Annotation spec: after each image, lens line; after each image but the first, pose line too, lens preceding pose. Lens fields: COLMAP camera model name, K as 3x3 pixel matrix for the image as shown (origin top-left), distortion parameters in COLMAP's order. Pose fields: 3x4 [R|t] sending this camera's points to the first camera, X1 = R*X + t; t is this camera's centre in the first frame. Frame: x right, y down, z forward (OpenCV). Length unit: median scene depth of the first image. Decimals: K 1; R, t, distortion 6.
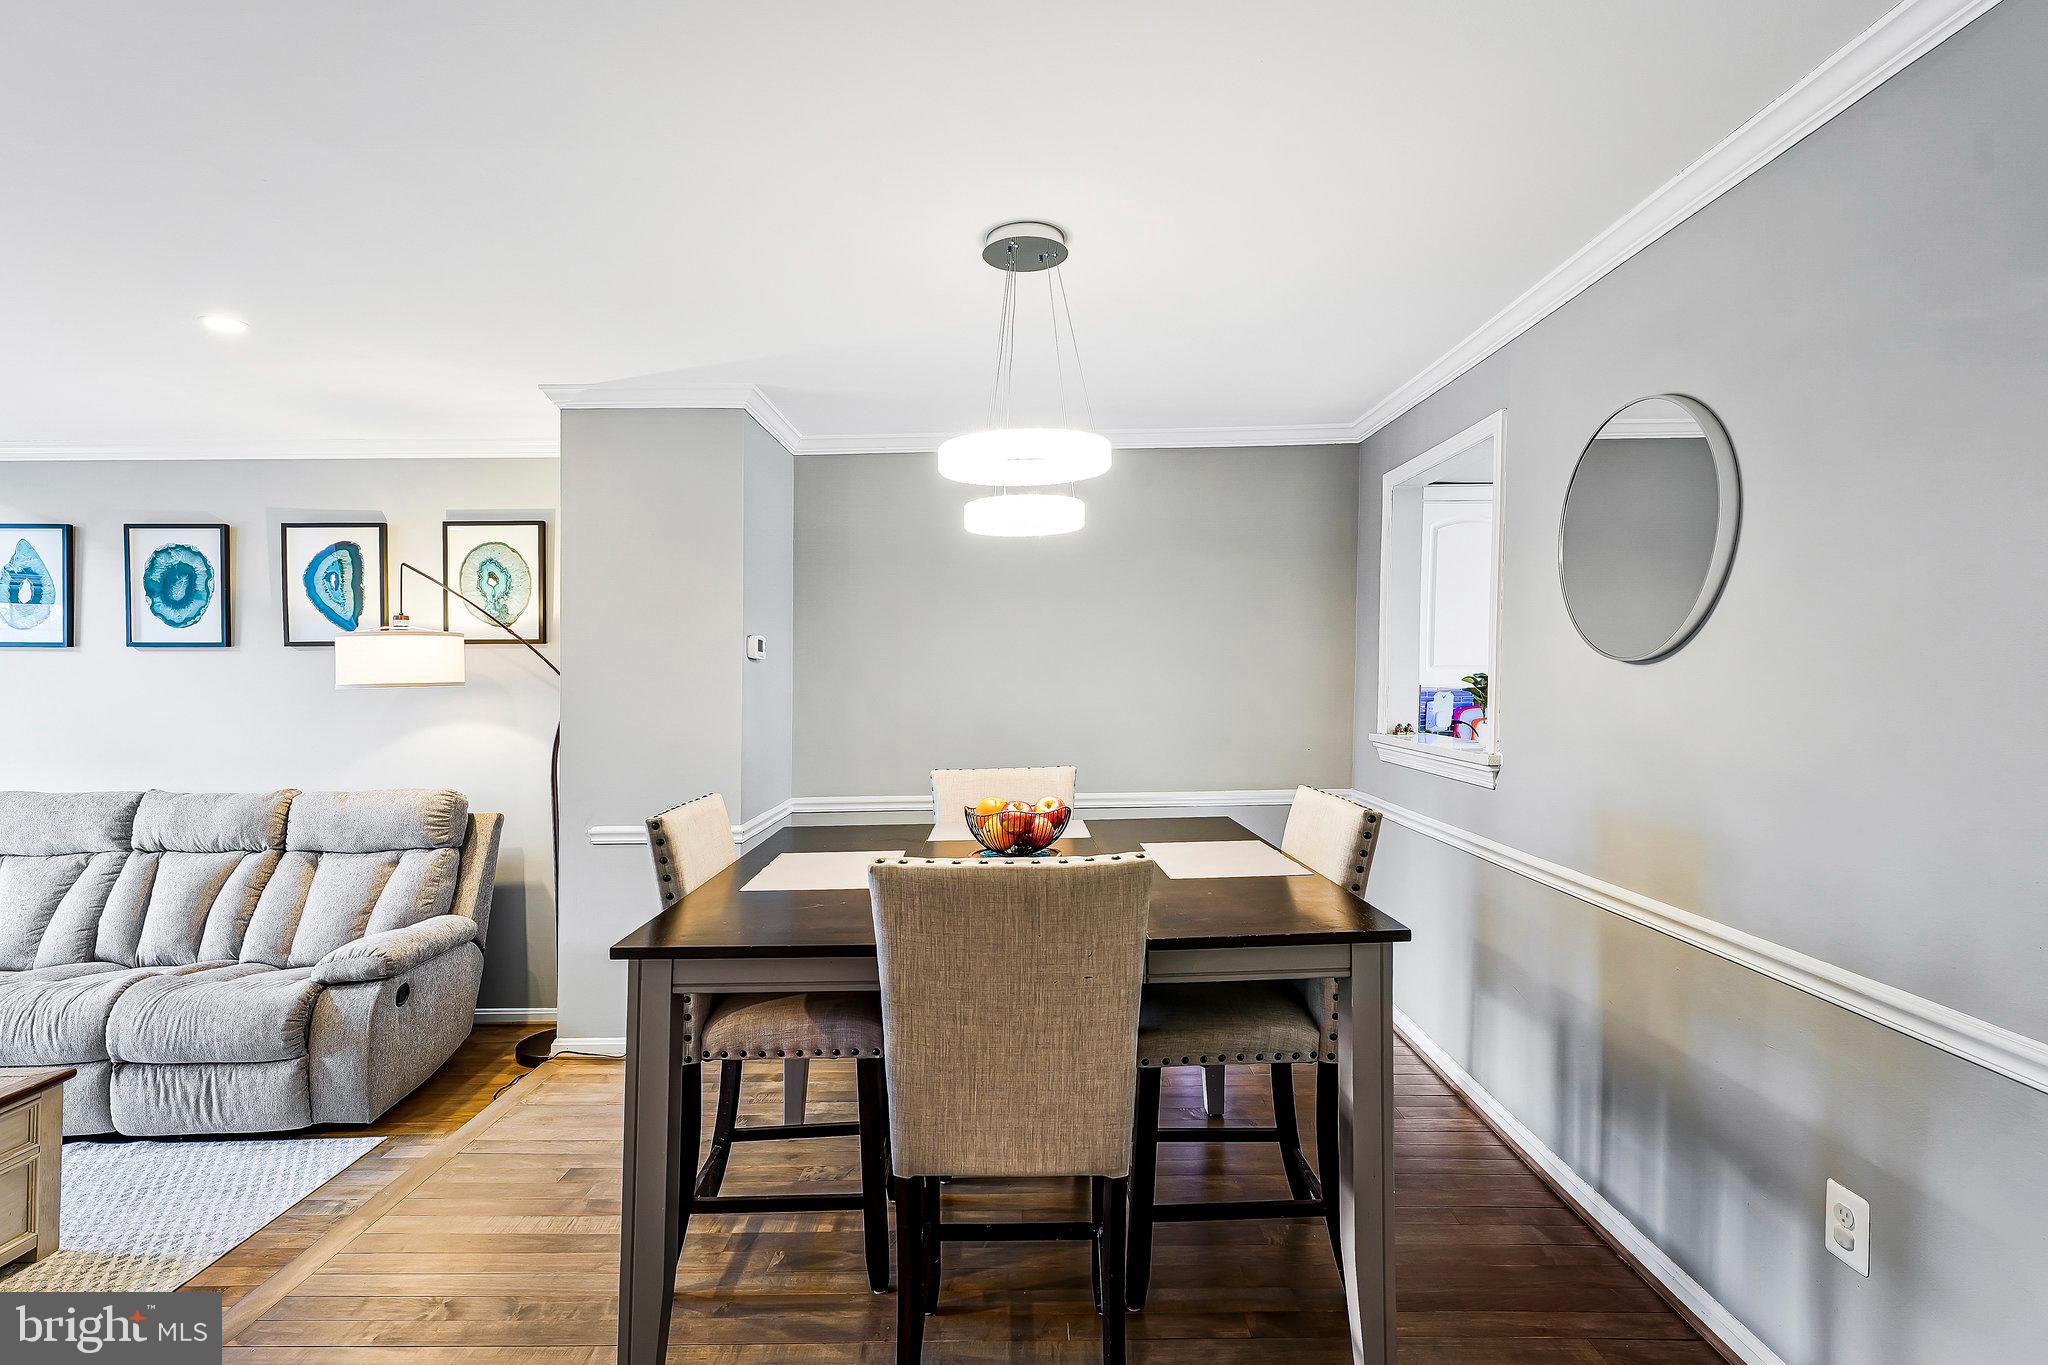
lens RADIAL K [[969.5, 0, 1021.6], [0, 969.5, 685.8], [0, 0, 1]] dist [0.006396, 0.001508]
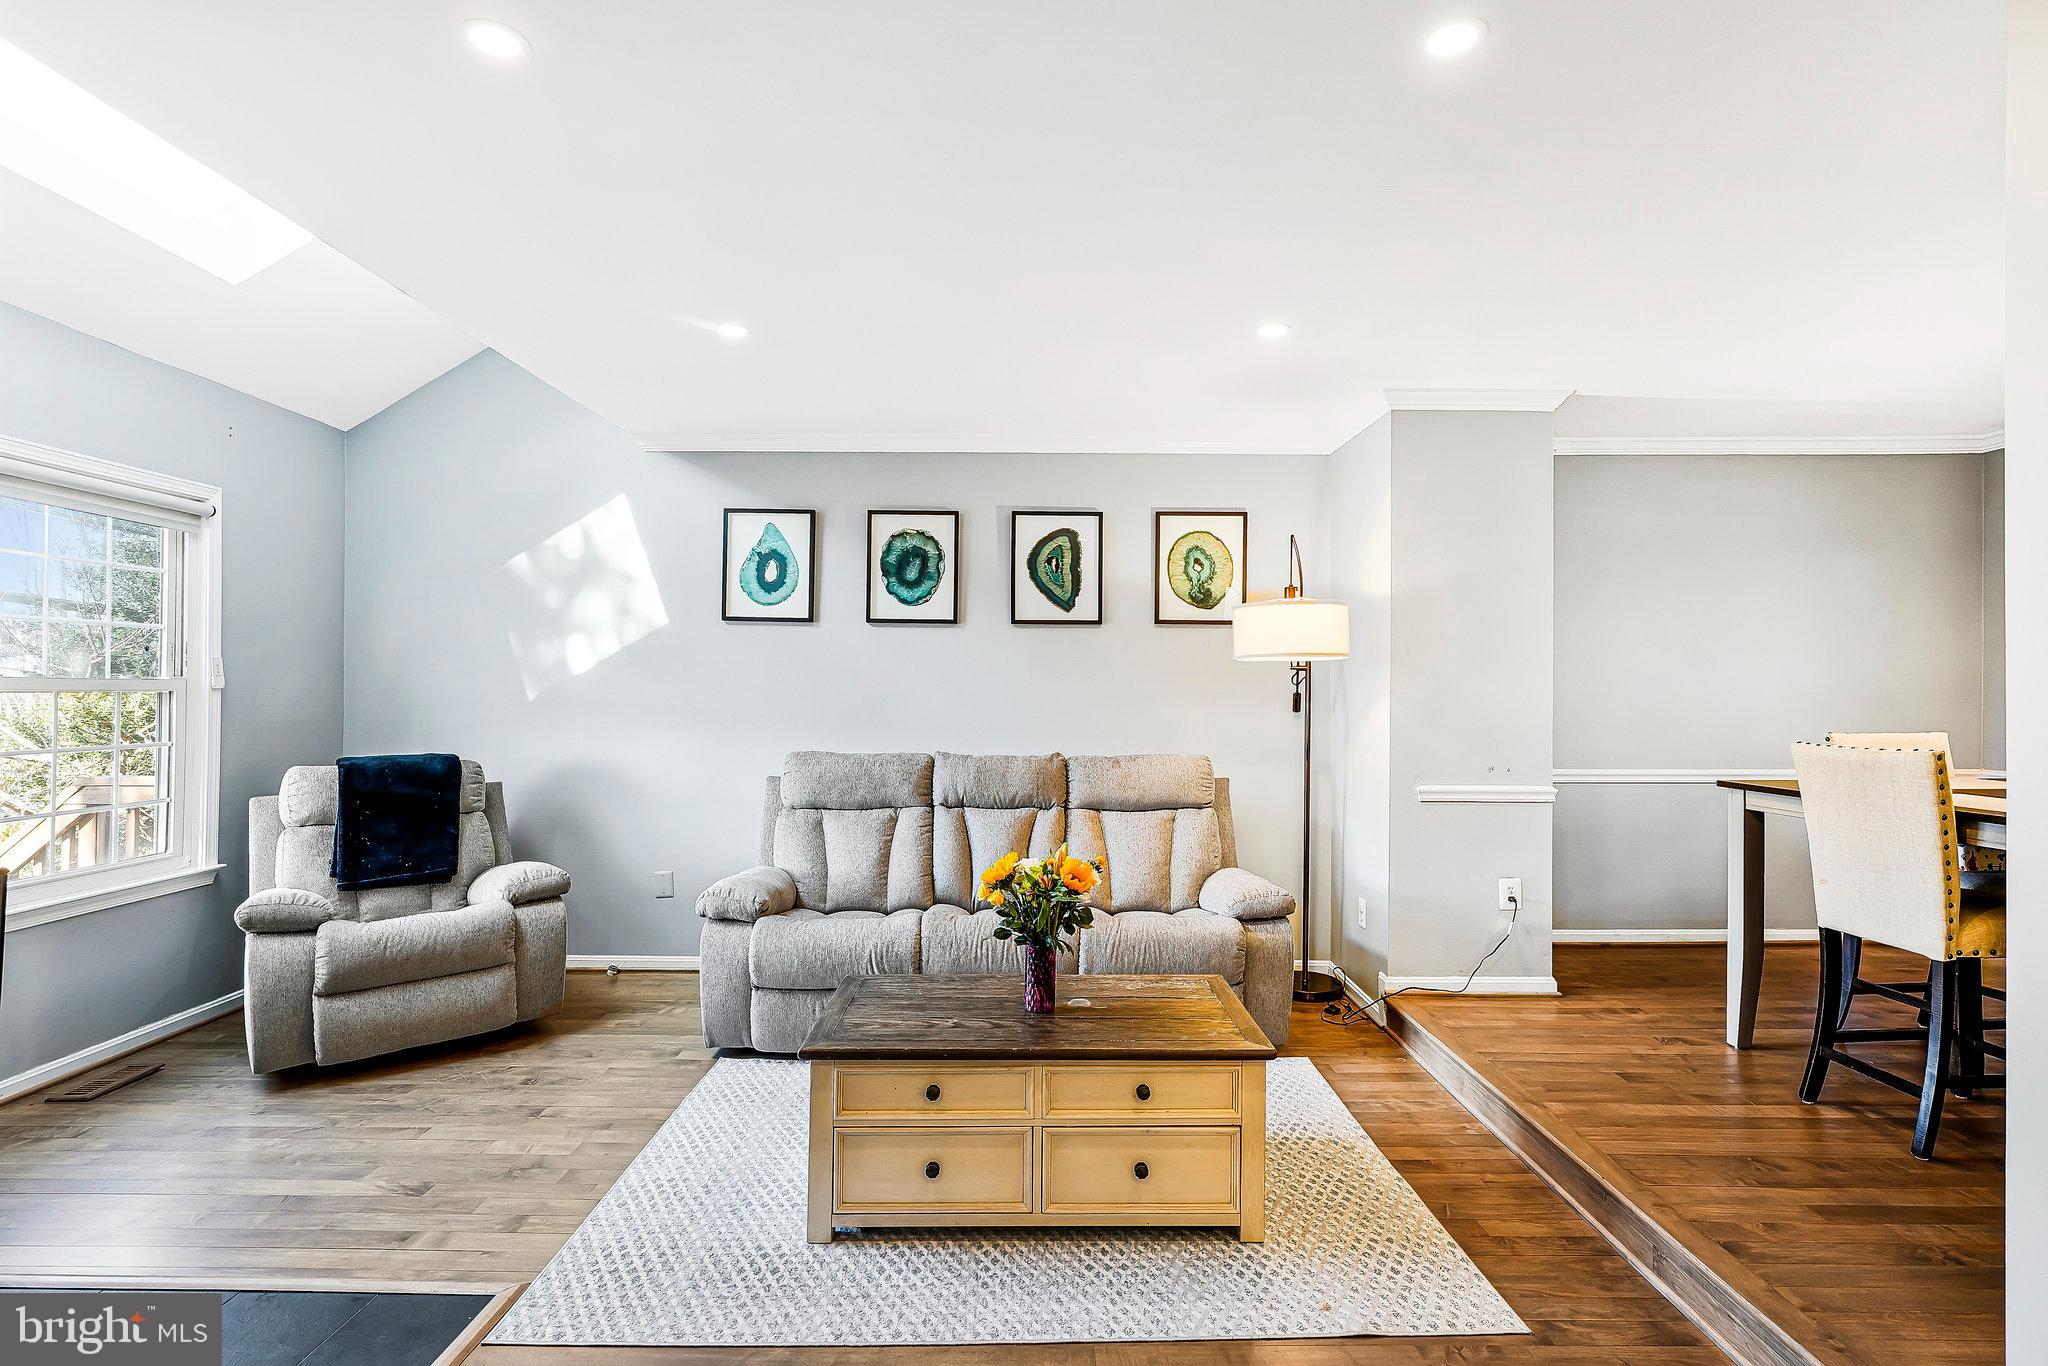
lens RADIAL K [[984.4, 0, 1025.9], [0, 984.4, 675.6], [0, 0, 1]] dist [0.003764, 0.000486]
pose [[0.999809, 0.011930, 0.015478, -0.753923], [-0.011814, 0.999901, -0.007612, 0.025748], [-0.015568, 0.007428, 0.999851, -0.105580]]
